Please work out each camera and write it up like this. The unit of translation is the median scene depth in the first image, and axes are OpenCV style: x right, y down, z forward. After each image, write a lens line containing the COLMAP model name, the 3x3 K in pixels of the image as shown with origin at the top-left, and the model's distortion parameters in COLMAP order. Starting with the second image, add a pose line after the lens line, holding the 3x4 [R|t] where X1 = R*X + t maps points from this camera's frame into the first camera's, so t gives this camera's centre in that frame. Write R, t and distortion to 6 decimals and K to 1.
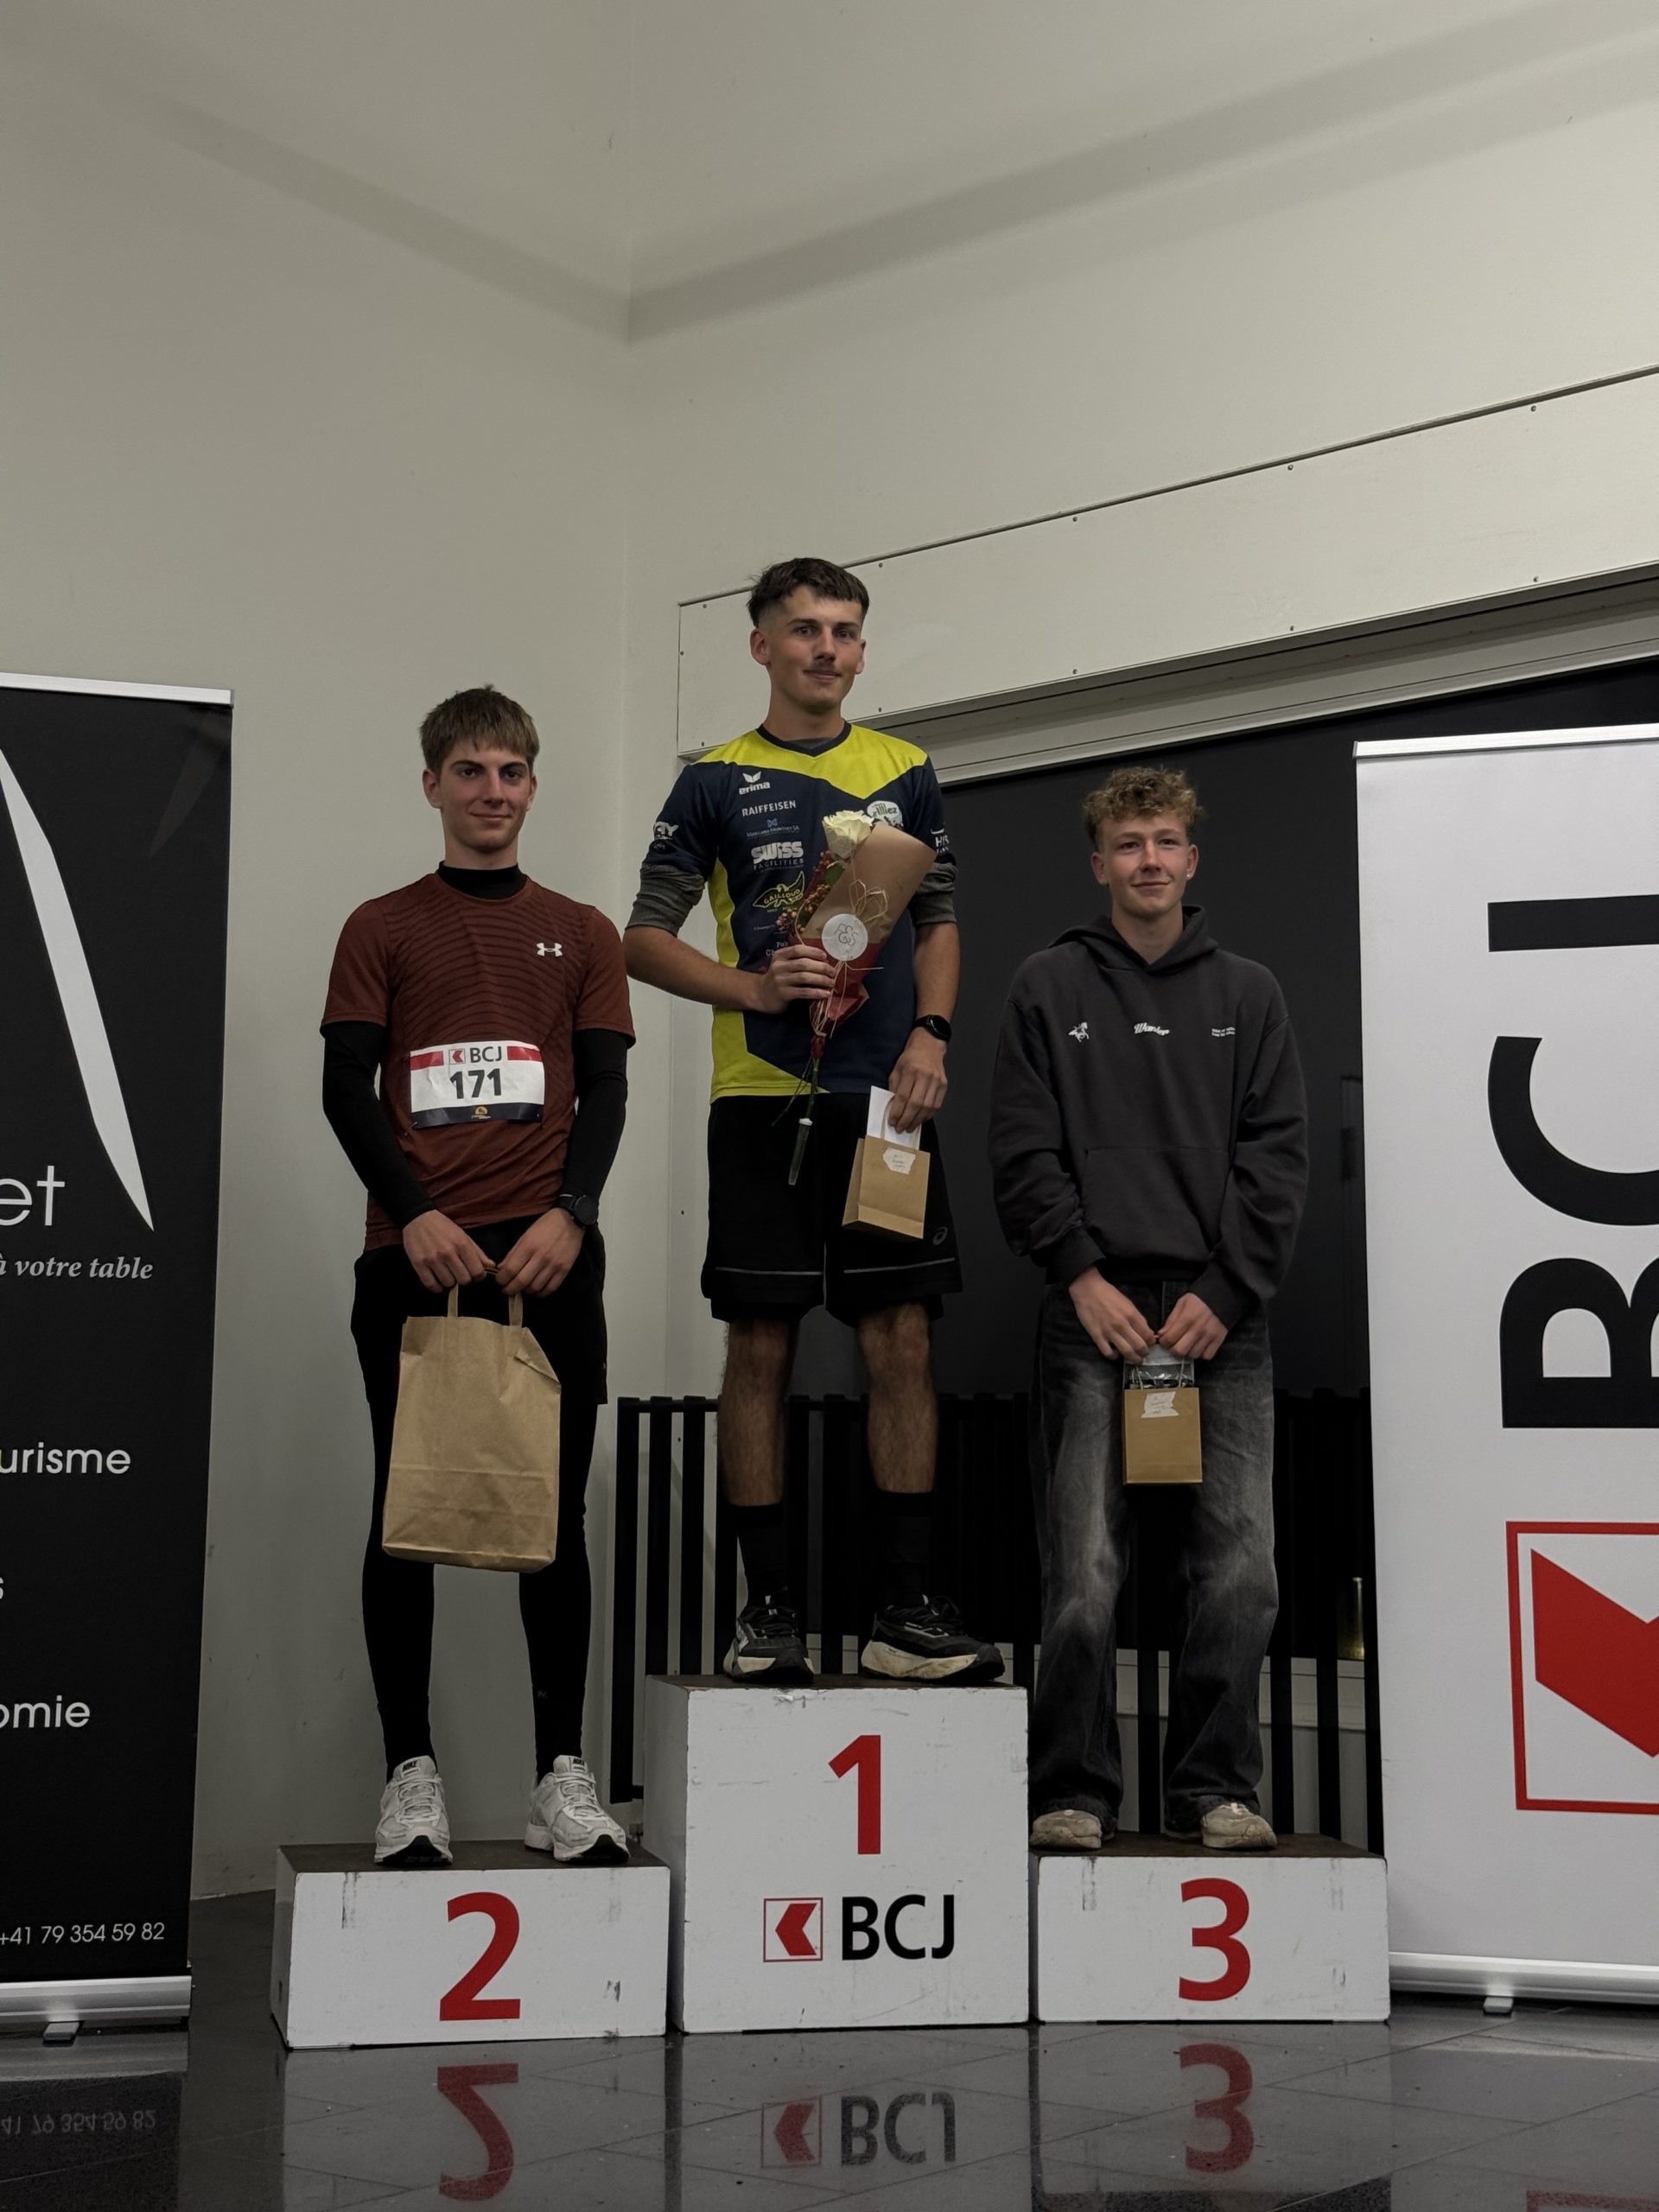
lens RADIAL K [[3214.0, 0, 819.3], [0, 3214.0, 1103.9], [0, 0, 1]] dist [0.052695, 0.000000]
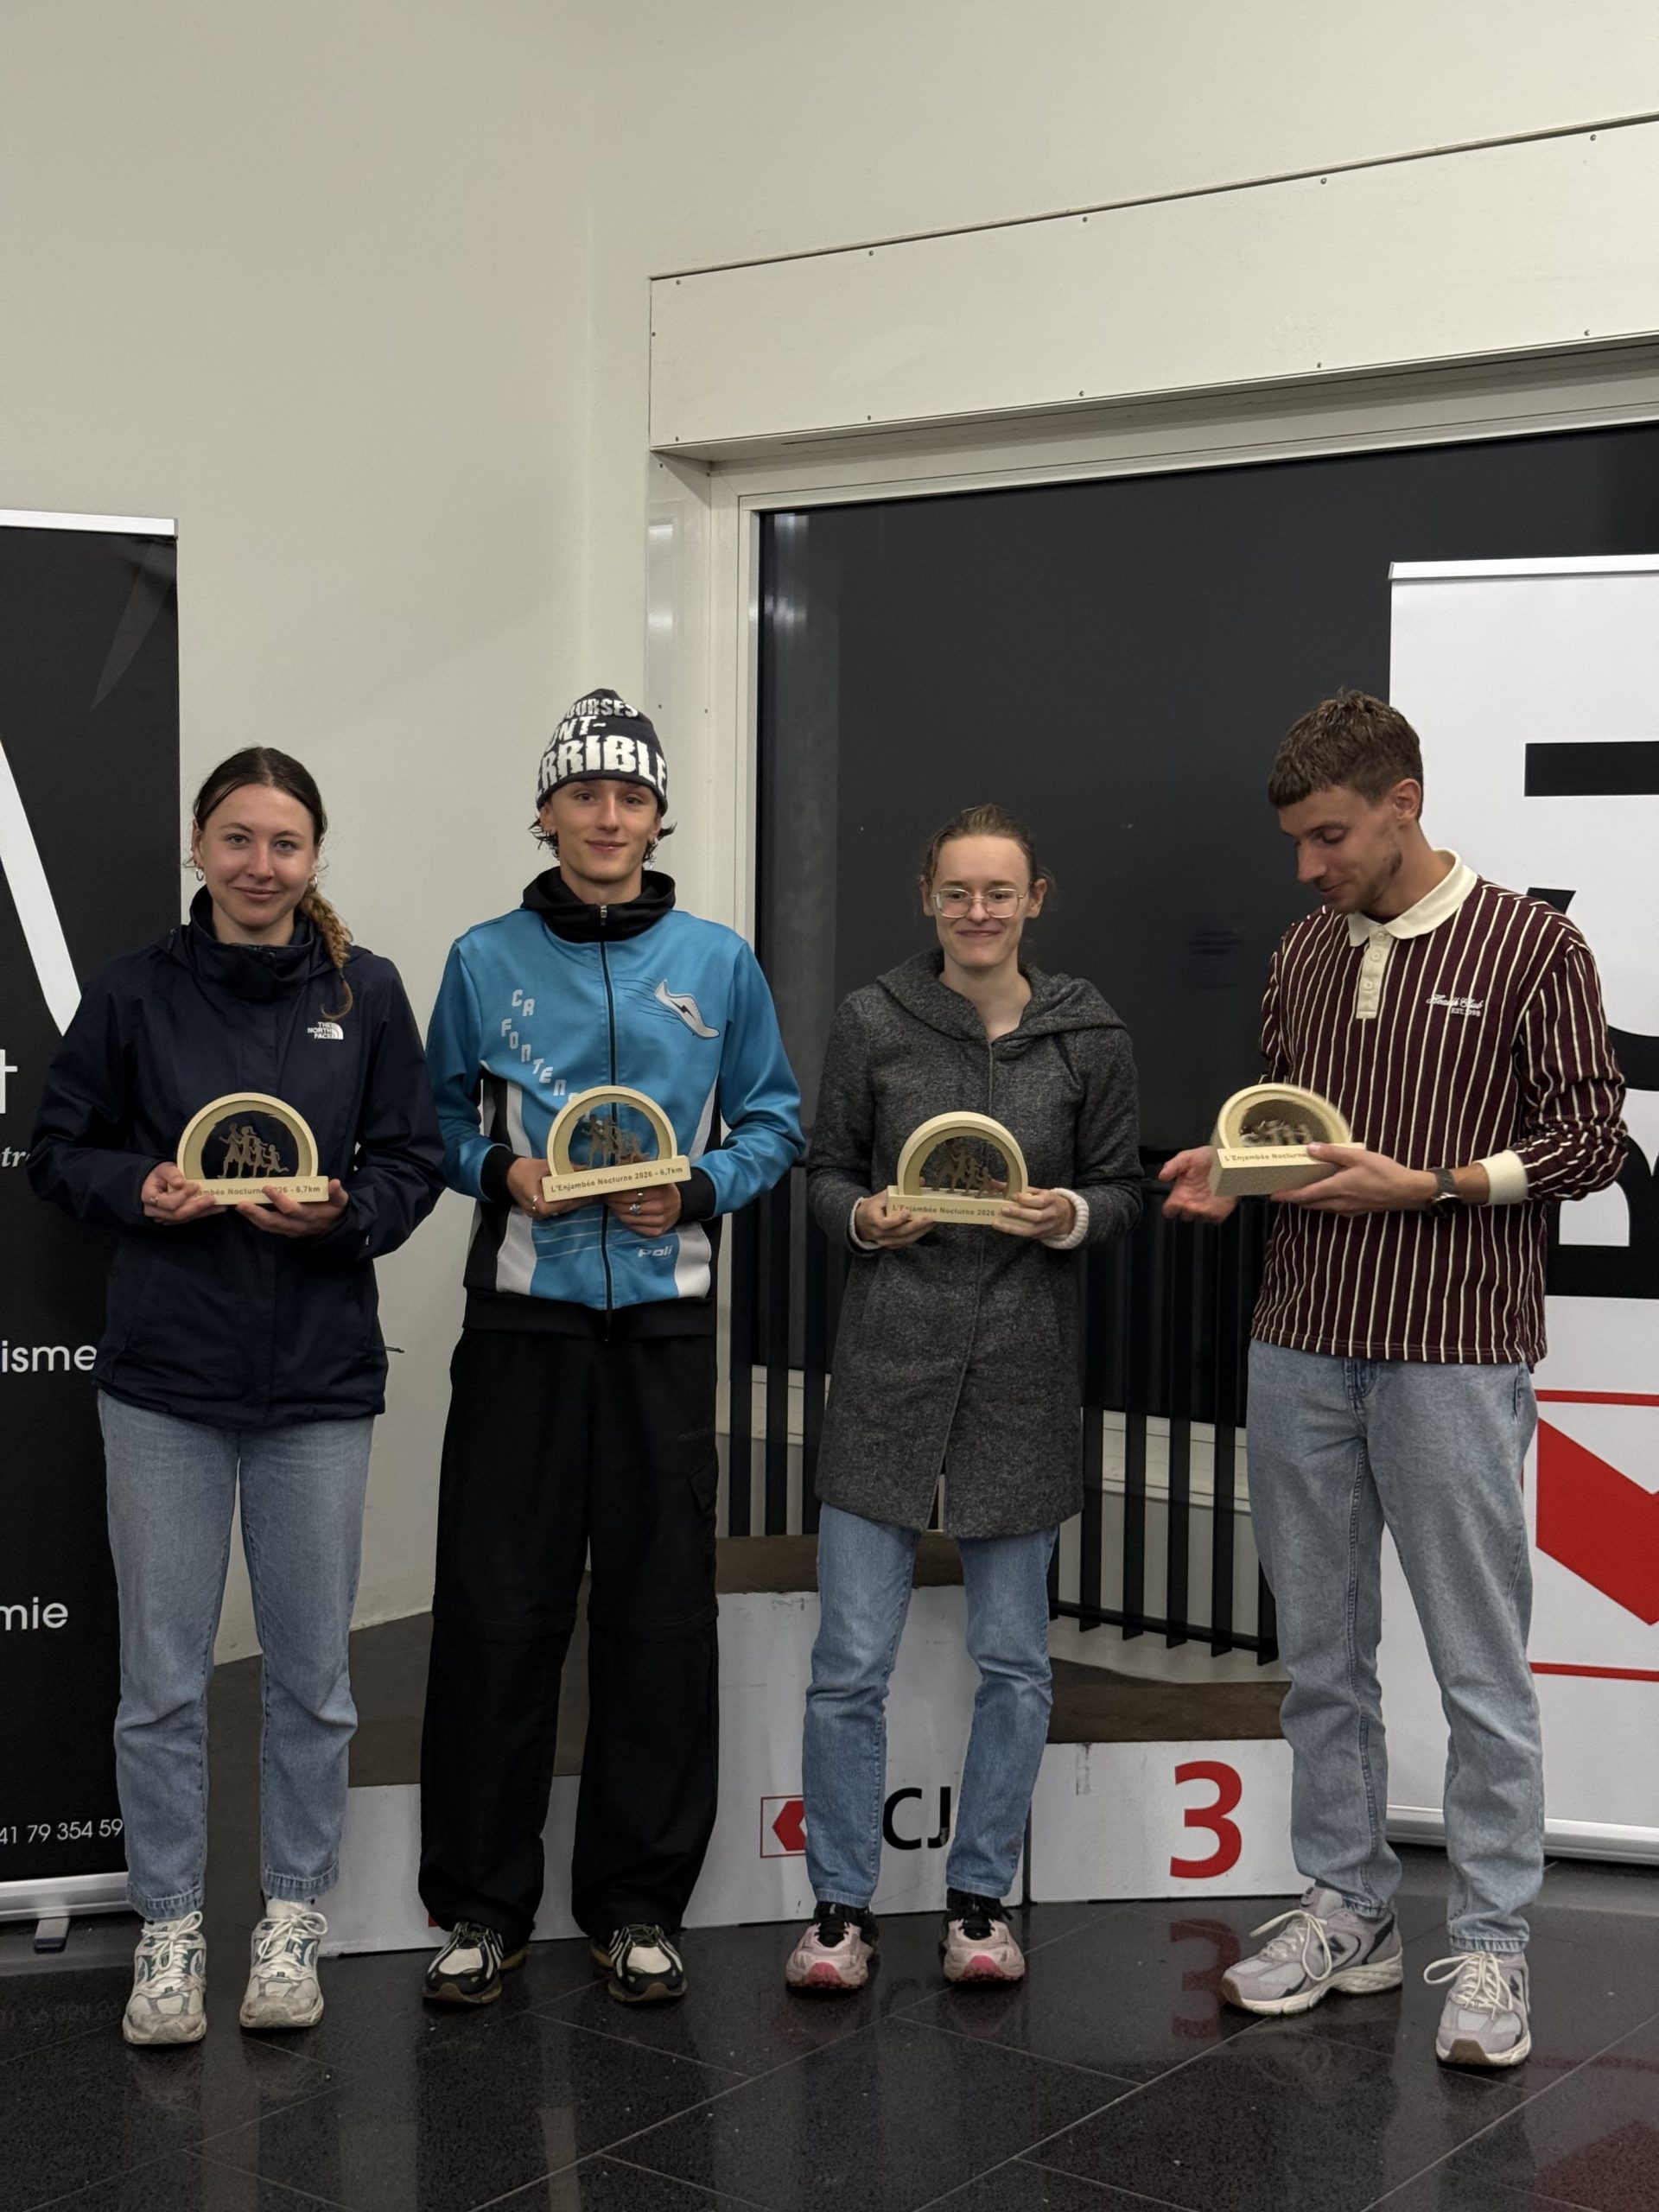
lens RADIAL K [[3214.0, 0, 830.1], [0, 3214.0, 1113.4], [0, 0, 1]] dist [0.052695, 0.000000]
pose [[0.999782, 0.002741, 0.020693, -0.015353], [-0.006783, 0.980205, 0.197869, -0.151048], [-0.019741, -0.197966, 0.980010, 0.066017]]
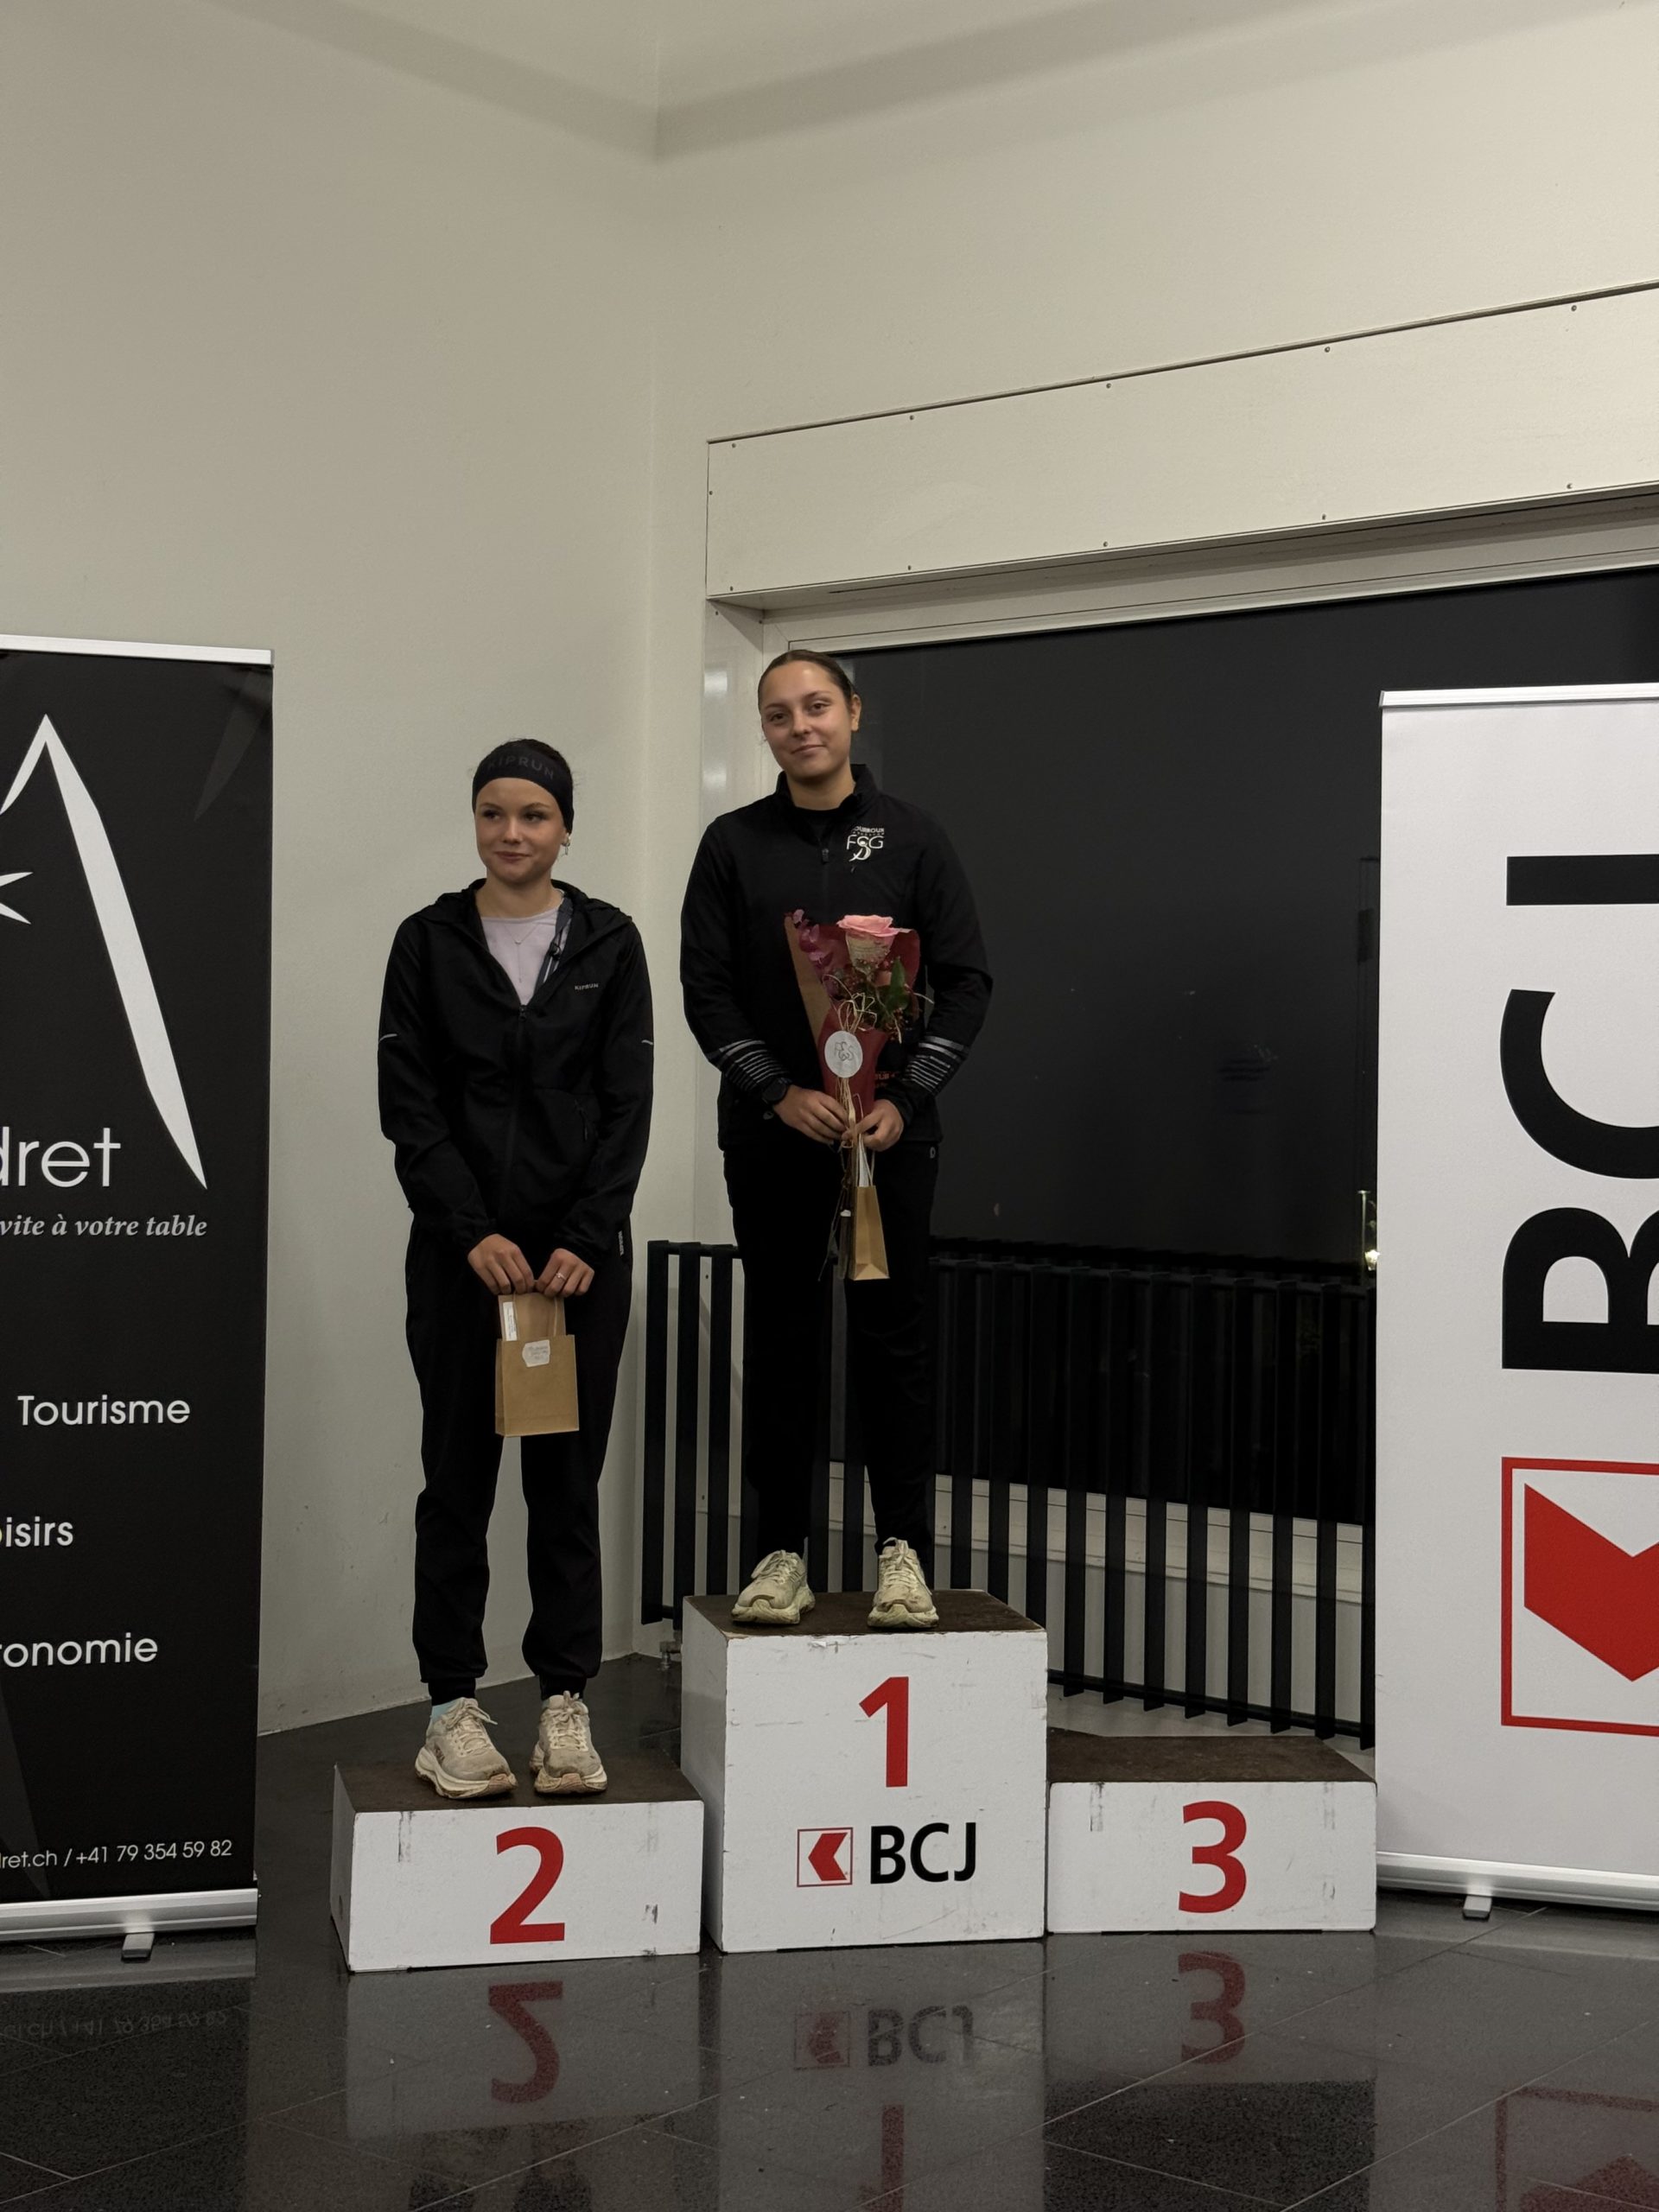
lens RADIAL K [[3214.0, 0, 810.9], [0, 3214.0, 1099.4], [0, 0, 1]] dist [0.052695, 0.000000]
pose [[0.999950, 0.007723, -0.006332, -0.005748], [-0.006753, 0.989987, 0.140995, -0.137374], [0.007357, -0.140945, 0.989990, -0.021493]]
